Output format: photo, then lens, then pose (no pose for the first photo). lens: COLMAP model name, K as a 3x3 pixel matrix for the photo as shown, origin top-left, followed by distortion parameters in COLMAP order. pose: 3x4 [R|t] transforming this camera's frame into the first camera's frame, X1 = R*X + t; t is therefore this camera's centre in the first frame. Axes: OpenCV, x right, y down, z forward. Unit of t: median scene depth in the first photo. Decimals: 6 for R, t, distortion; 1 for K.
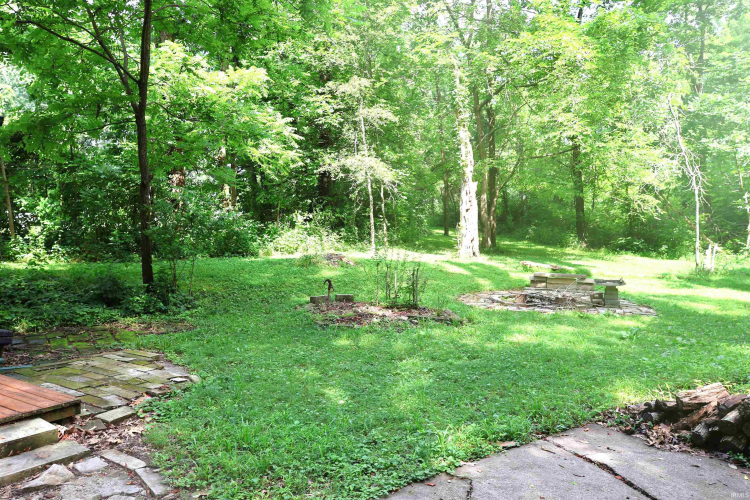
lens RADIAL K [[552.7, 0, 375.0], [0, 552.7, 250.0], [0, 0, 1]] dist [-0.009429, -0.000084]
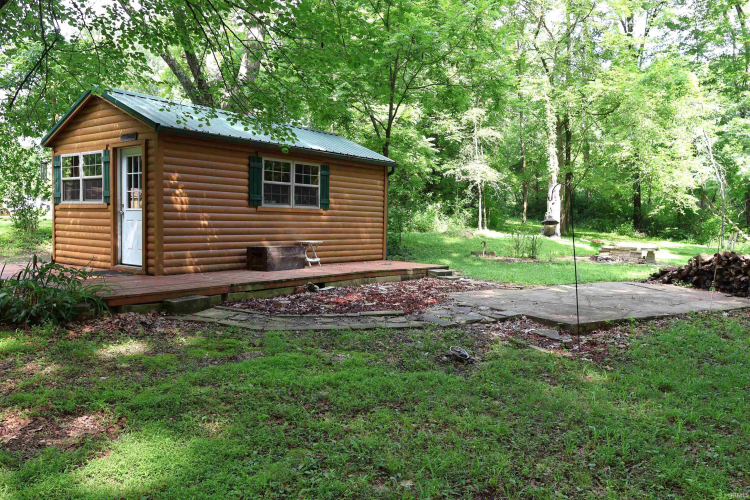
lens RADIAL K [[589.5, 0, 375.0], [0, 589.5, 250.0], [0, 0, 1]] dist [-0.000393, 0.001195]
pose [[0.997415, 0.027723, -0.066296, -0.191513], [-0.026875, 0.999546, 0.013648, 0.040157], [0.066645, -0.011831, 0.997707, -0.563101]]
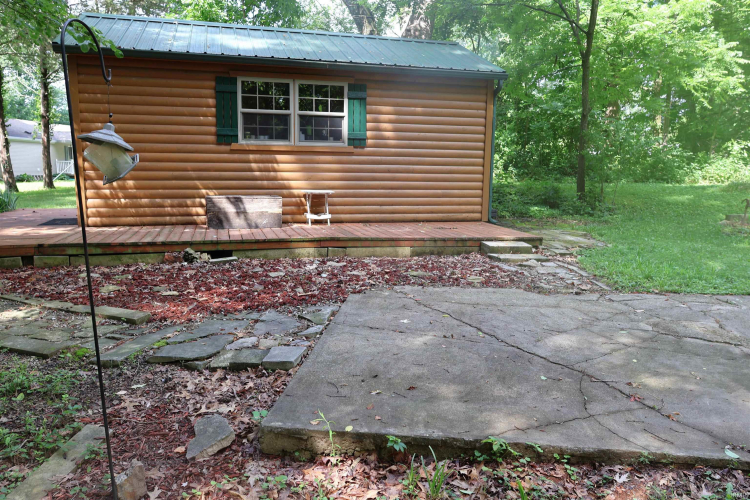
lens RADIAL K [[552.7, 0, 375.0], [0, 552.7, 250.0], [0, 0, 1]] dist [-0.009429, -0.000084]
pose [[0.740811, 0.116233, -0.661581, 0.060151], [-0.042261, 0.991029, 0.126791, 0.028662], [0.670383, -0.065969, 0.739077, -0.167763]]
